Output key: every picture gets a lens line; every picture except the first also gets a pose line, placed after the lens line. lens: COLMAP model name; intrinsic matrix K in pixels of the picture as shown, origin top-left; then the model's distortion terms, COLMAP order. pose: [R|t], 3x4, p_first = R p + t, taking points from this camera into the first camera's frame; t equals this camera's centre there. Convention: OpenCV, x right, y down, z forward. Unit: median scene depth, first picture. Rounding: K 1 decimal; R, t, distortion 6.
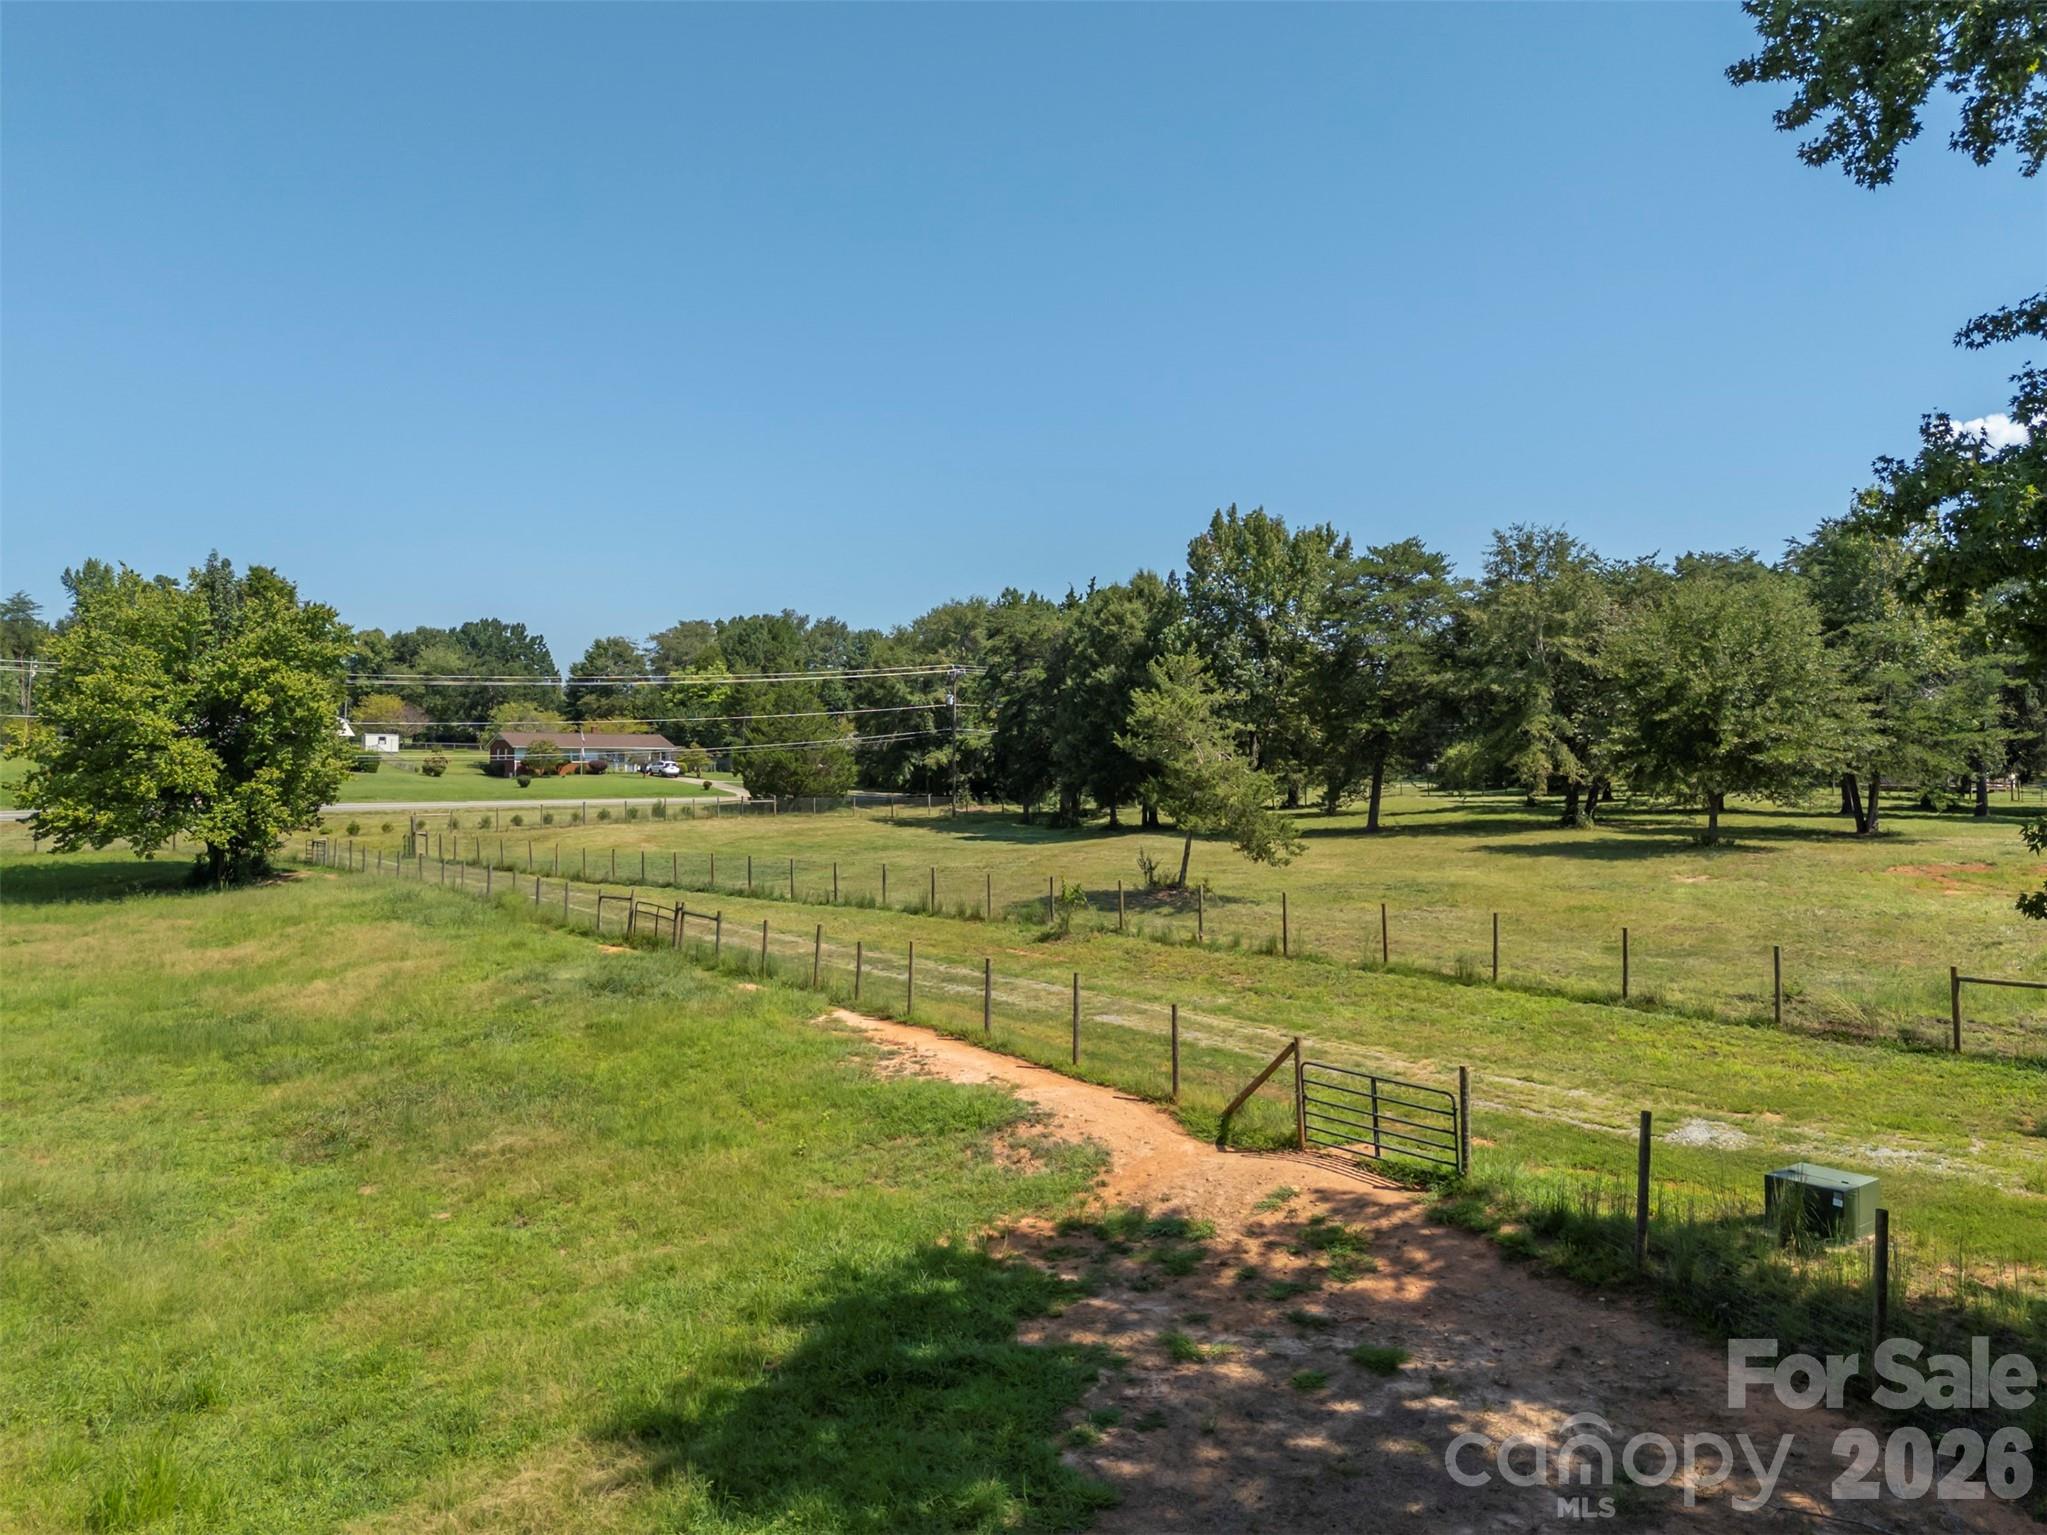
lens RADIAL K [[1490.9, 0, 1012.1], [0, 1490.9, 749.5], [0, 0, 1]] dist [0.105560, -0.103999]
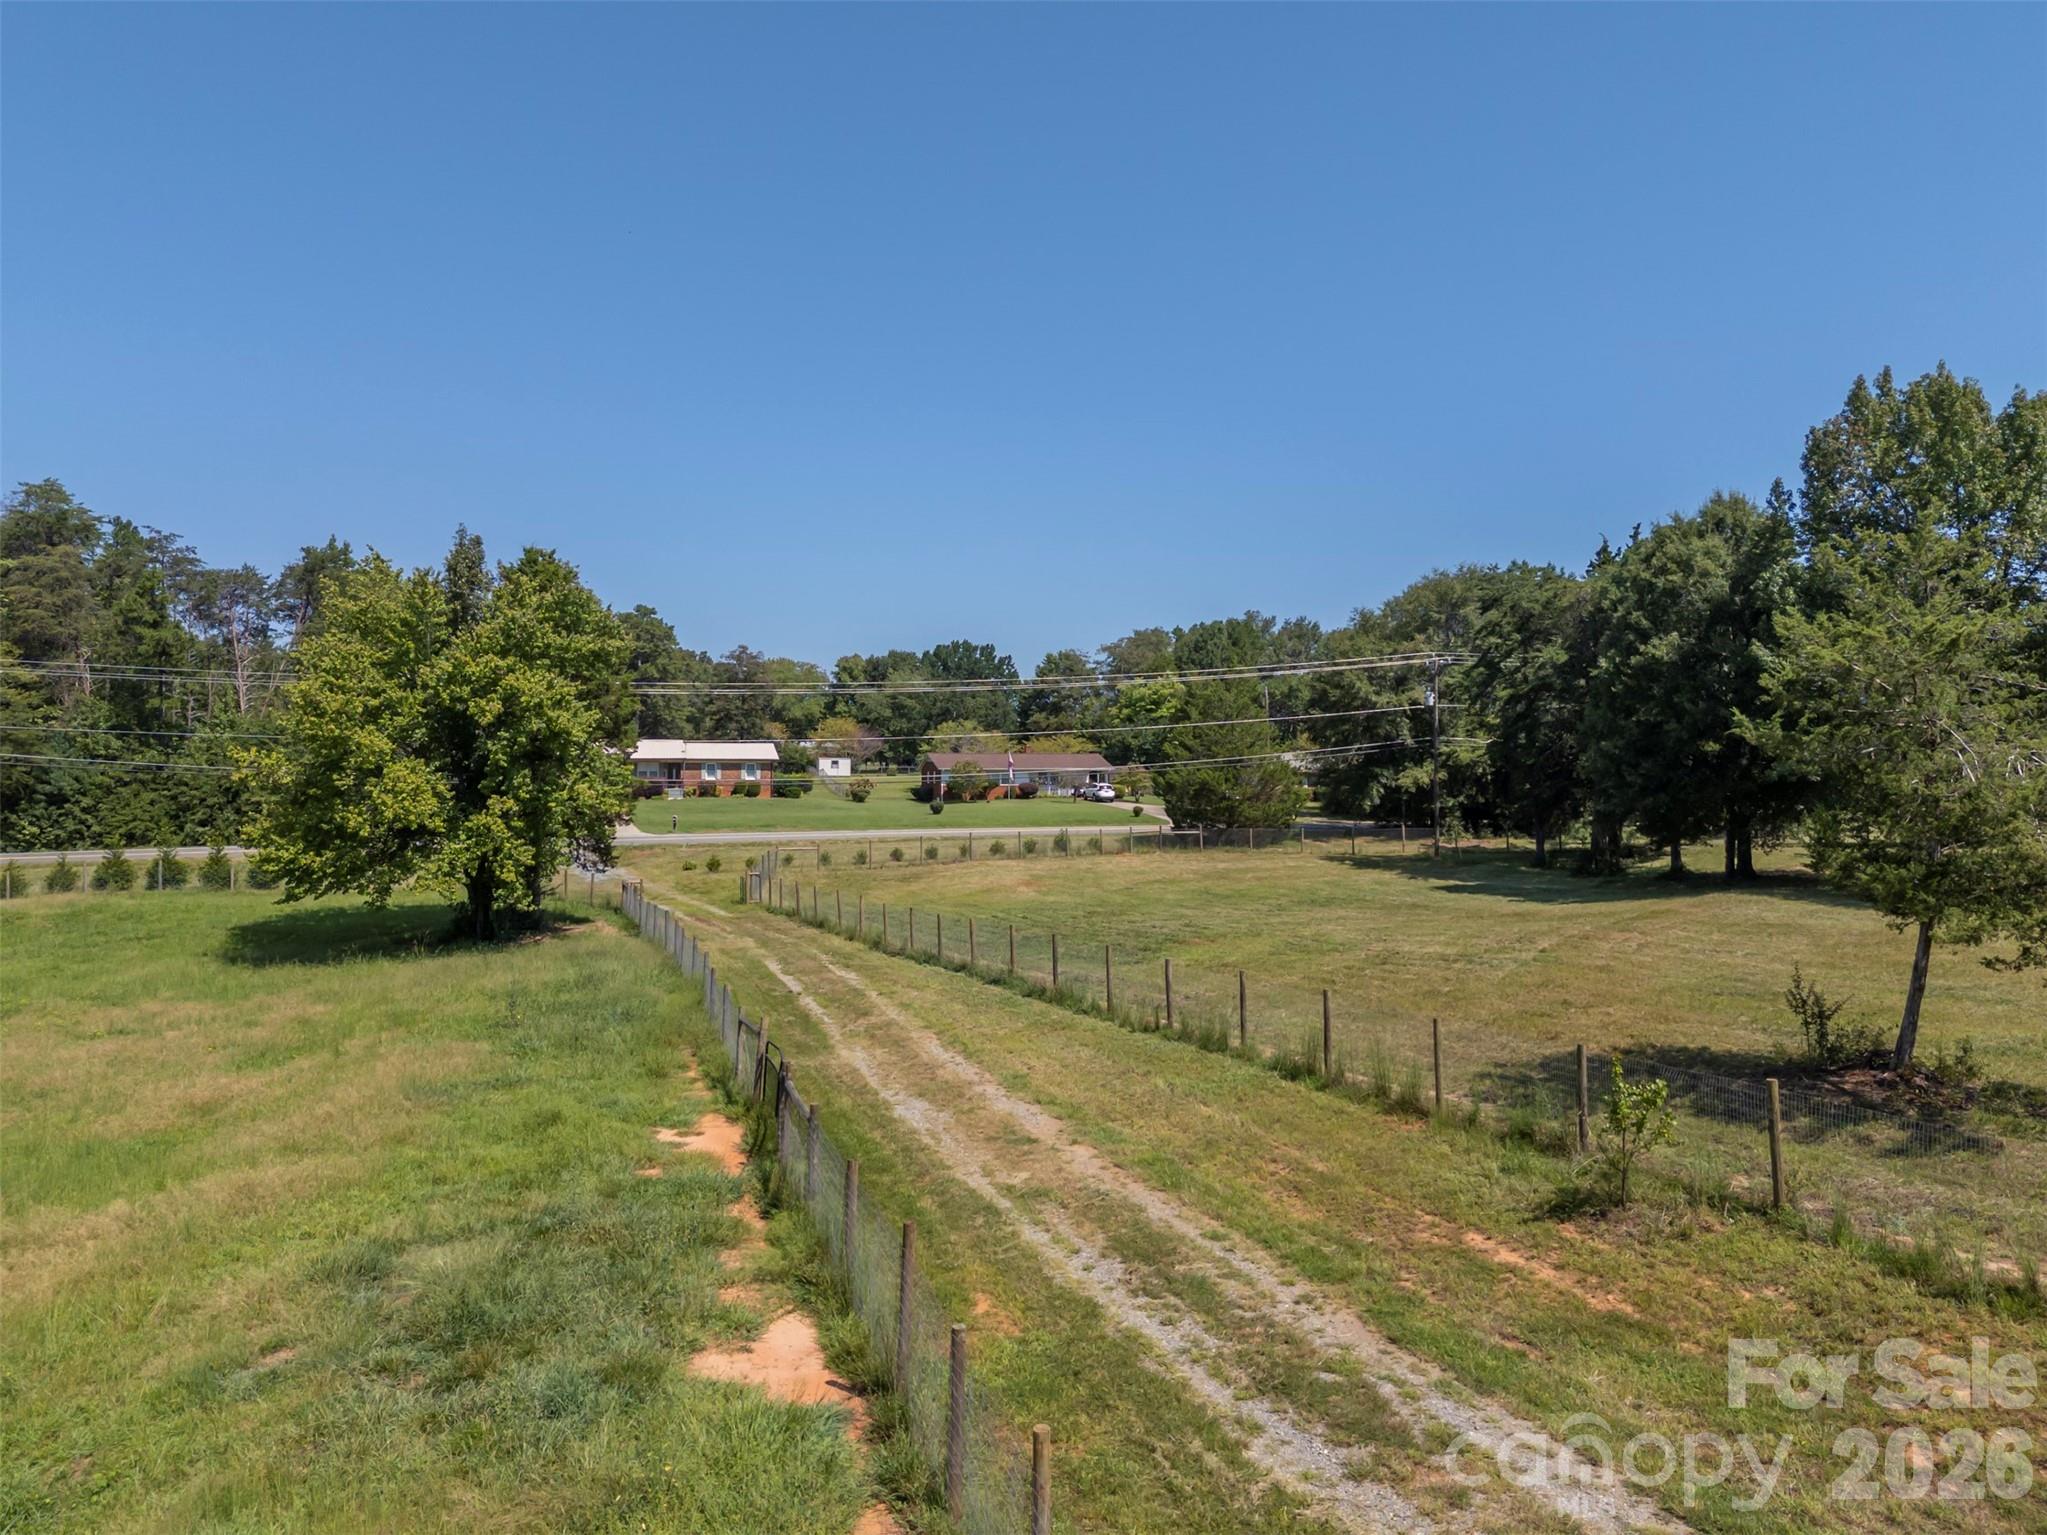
lens RADIAL K [[1490.9, 0, 1012.1], [0, 1490.9, 749.5], [0, 0, 1]] dist [0.105560, -0.103999]
pose [[0.945209, -0.015715, -0.326088, 0.006147], [0.010957, 0.999805, -0.016421, 0.002268], [0.326282, 0.011948, 0.945197, 0.213977]]
